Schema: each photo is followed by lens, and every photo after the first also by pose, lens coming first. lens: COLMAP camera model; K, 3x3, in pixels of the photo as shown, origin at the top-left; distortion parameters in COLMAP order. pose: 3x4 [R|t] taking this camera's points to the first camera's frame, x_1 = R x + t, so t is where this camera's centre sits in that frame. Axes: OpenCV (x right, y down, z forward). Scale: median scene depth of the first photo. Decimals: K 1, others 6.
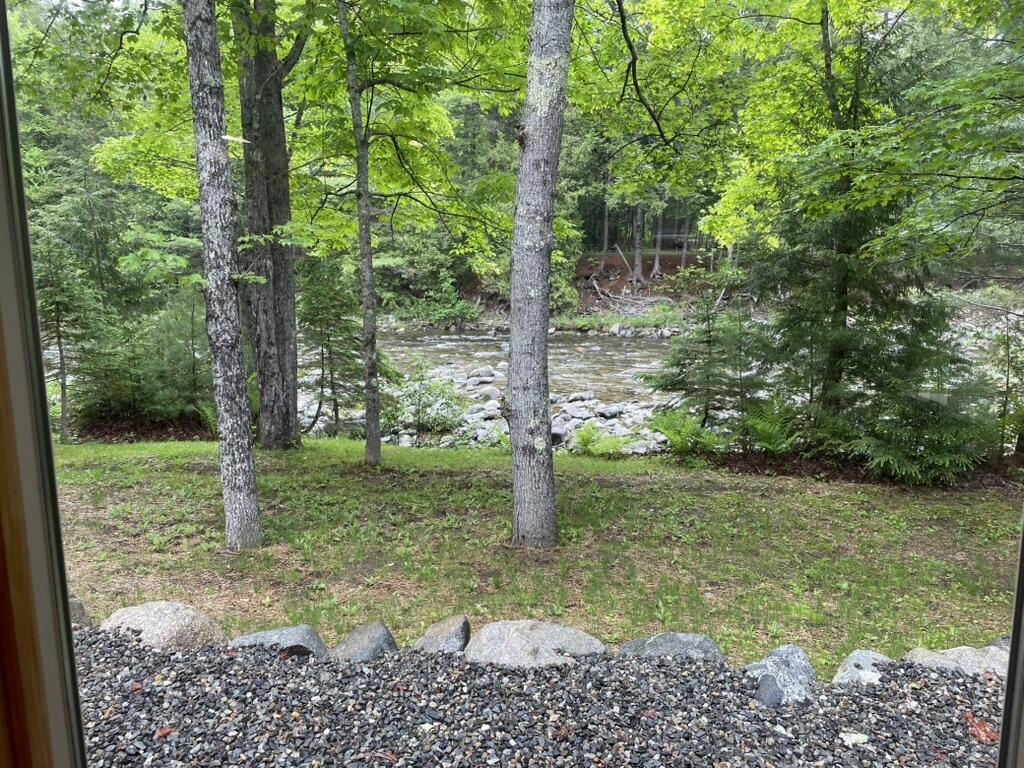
lens RADIAL K [[773.0, 0, 514.1], [0, 773.0, 379.0], [0, 0, 1]] dist [0.091317, -0.102718]
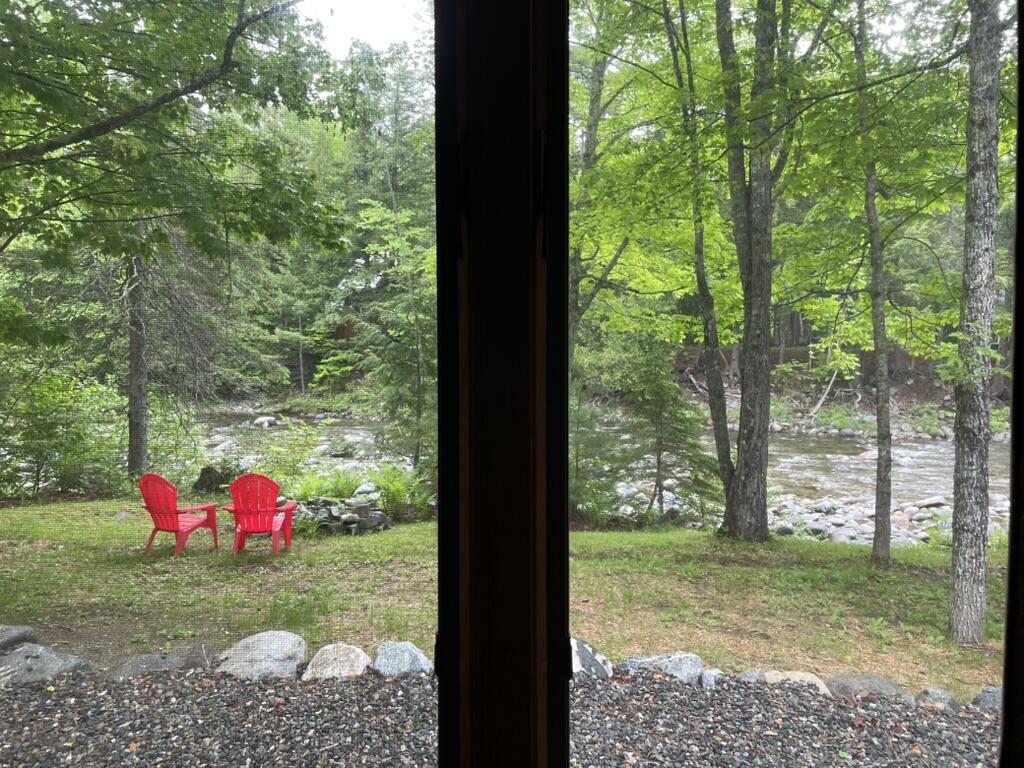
lens RADIAL K [[773.0, 0, 512.5], [0, 773.0, 380.0], [0, 0, 1]] dist [0.091317, -0.102718]
pose [[0.999953, 0.006866, 0.006817, -0.737175], [-0.006017, 0.993036, -0.117658, 0.004521], [-0.007578, 0.117612, 0.993031, -0.024528]]
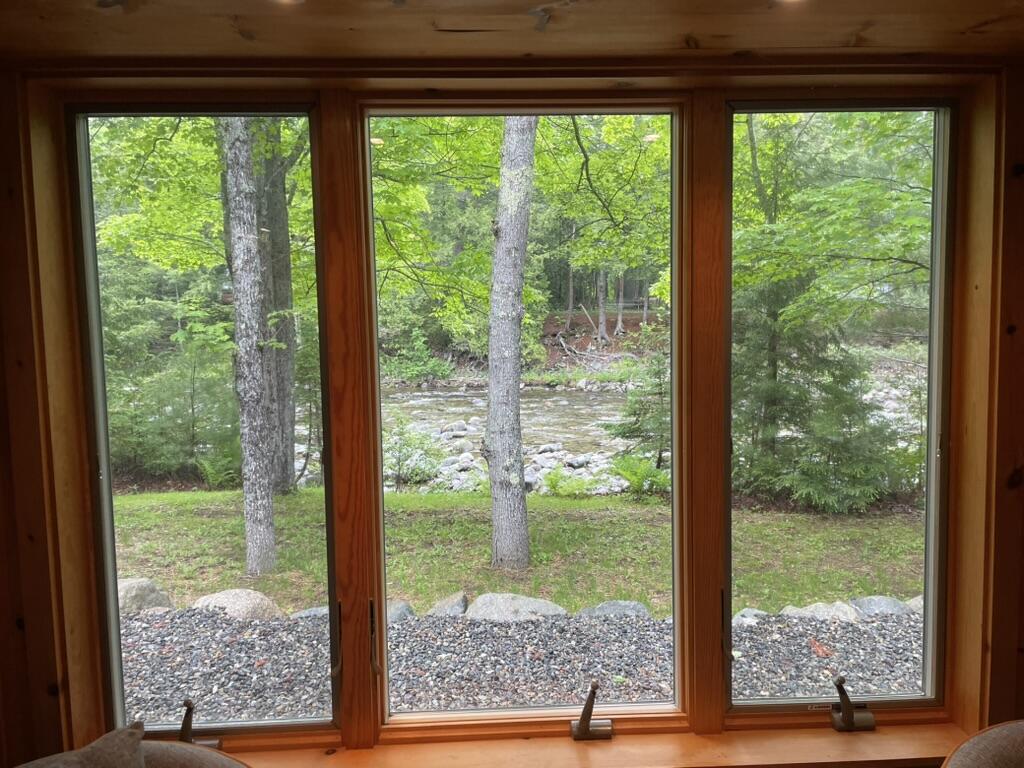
lens RADIAL K [[773.0, 0, 518.9], [0, 773.0, 372.8], [0, 0, 1]] dist [0.091317, -0.102718]
pose [[0.998853, -0.011885, 0.046381, -0.010465], [0.015595, 0.996635, -0.080469, 0.013305], [-0.045268, 0.081100, 0.995677, -0.160567]]
